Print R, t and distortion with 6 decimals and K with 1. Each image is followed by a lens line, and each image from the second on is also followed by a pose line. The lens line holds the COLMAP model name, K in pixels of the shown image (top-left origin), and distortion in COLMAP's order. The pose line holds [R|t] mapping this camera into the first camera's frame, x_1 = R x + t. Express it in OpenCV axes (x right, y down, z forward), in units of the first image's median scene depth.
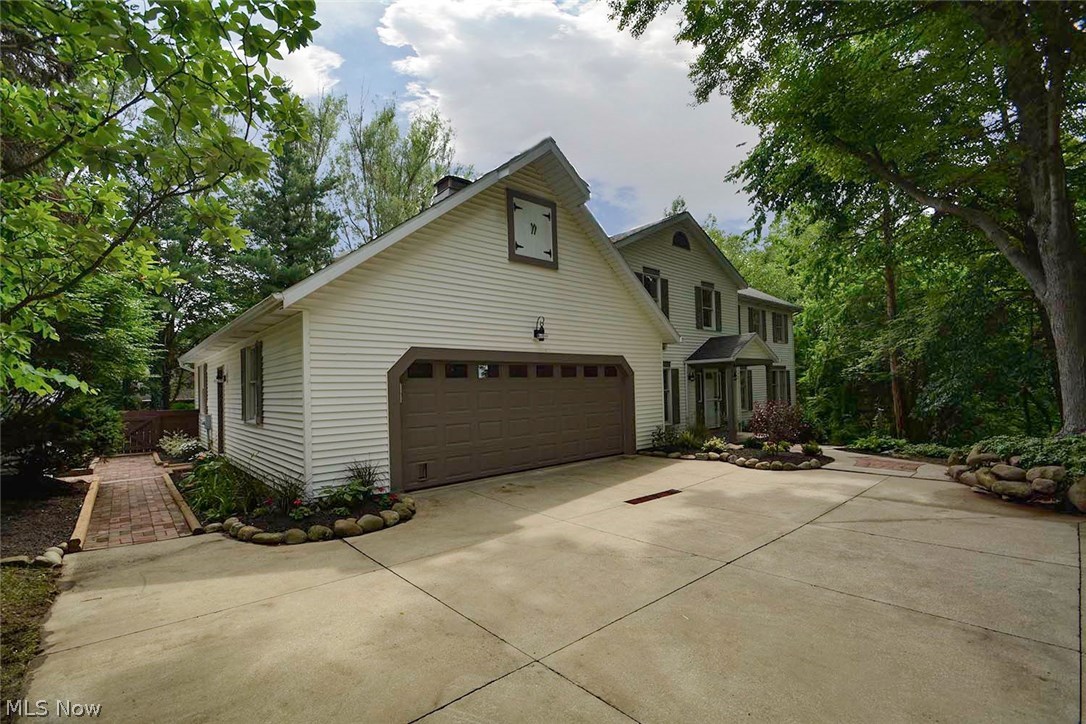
lens RADIAL K [[474.5, 0, 539.3], [0, 474.5, 377.1], [0, 0, 1]] dist [0.015222, -0.018490]
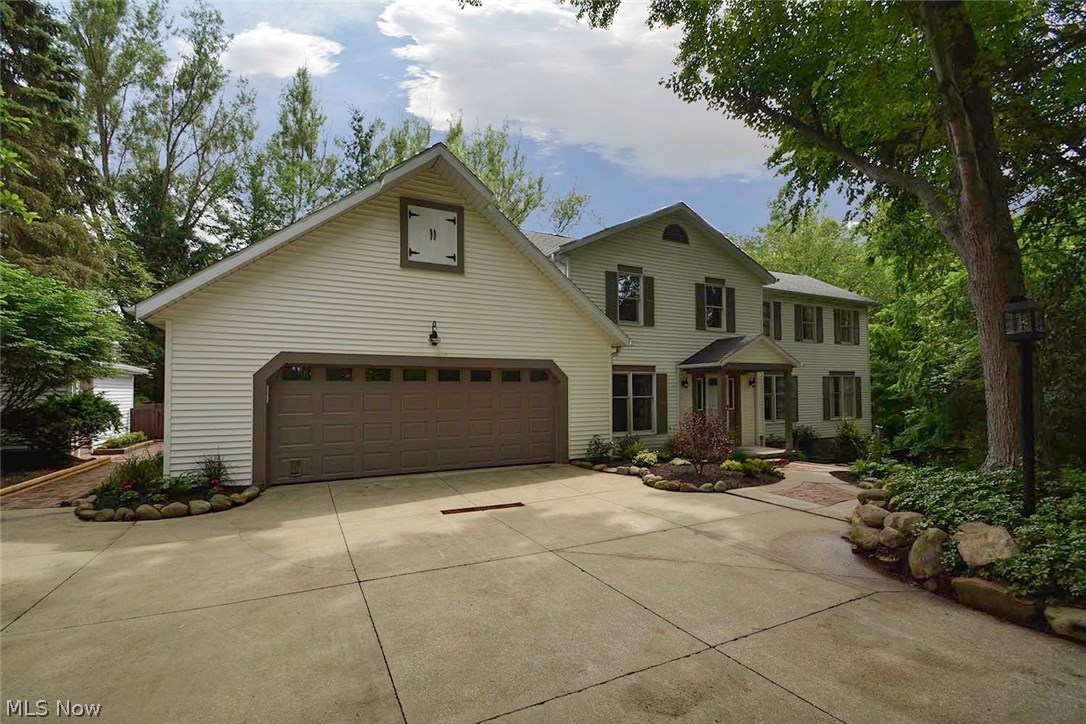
lens RADIAL K [[474.5, 0, 539.3], [0, 474.5, 377.1], [0, 0, 1]] dist [0.015222, -0.018490]
pose [[0.968132, 0.013252, -0.250090, 0.471393], [-0.014125, 0.999899, -0.001693, -0.010245], [0.250042, 0.005172, 0.968221, 0.080719]]
